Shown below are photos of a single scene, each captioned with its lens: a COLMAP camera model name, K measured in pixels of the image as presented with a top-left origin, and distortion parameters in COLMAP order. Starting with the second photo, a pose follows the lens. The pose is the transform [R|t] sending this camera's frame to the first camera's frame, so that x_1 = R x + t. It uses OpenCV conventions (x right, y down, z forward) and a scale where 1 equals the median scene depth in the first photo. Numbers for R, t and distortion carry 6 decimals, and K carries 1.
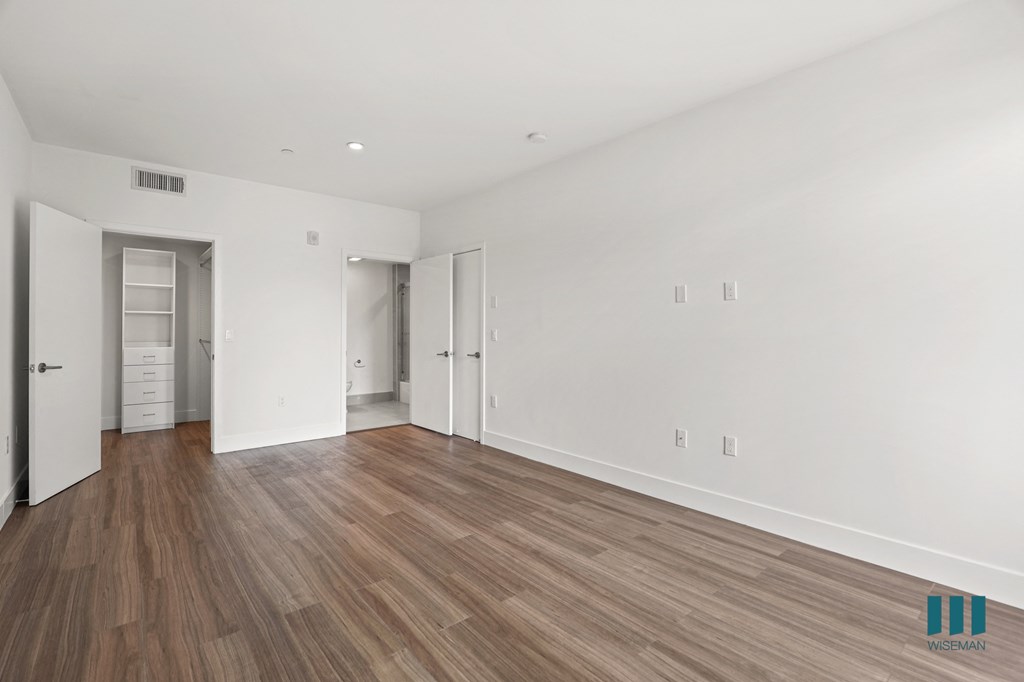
lens RADIAL K [[462.8, 0, 512.5], [0, 462.8, 335.7], [0, 0, 1]] dist [-0.016896, 0.000773]
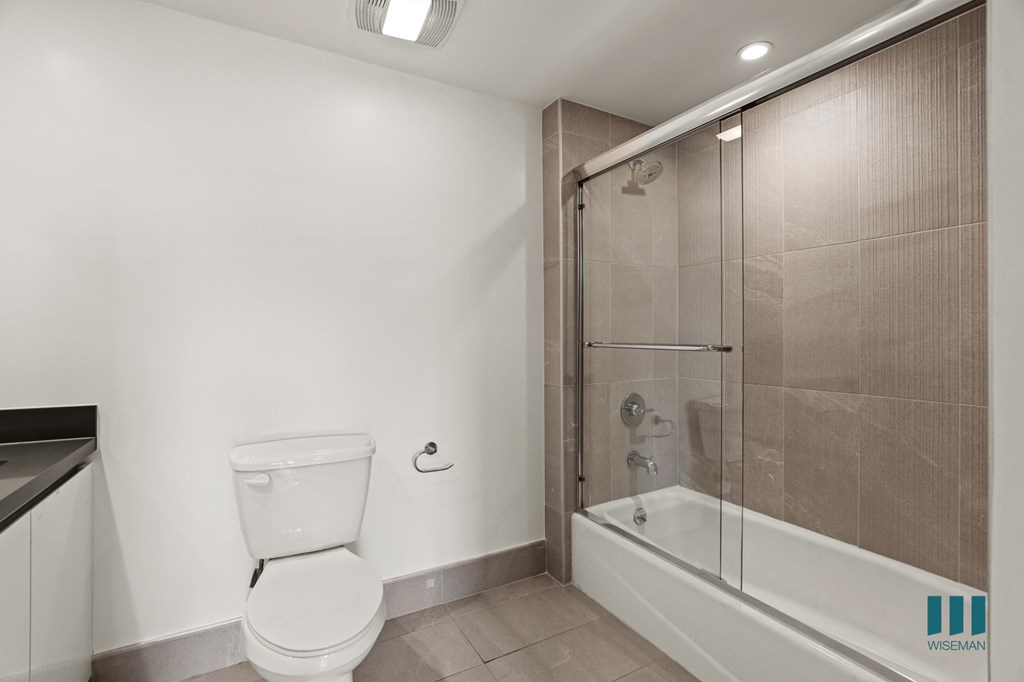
lens RADIAL K [[462.8, 0, 512.5], [0, 462.8, 335.7], [0, 0, 1]] dist [-0.016896, 0.000773]
pose [[0.983131, -0.003221, -0.182876, -0.227055], [0.002088, 0.999977, -0.006387, -0.008052], [0.182892, 0.005897, 0.983115, 0.714147]]
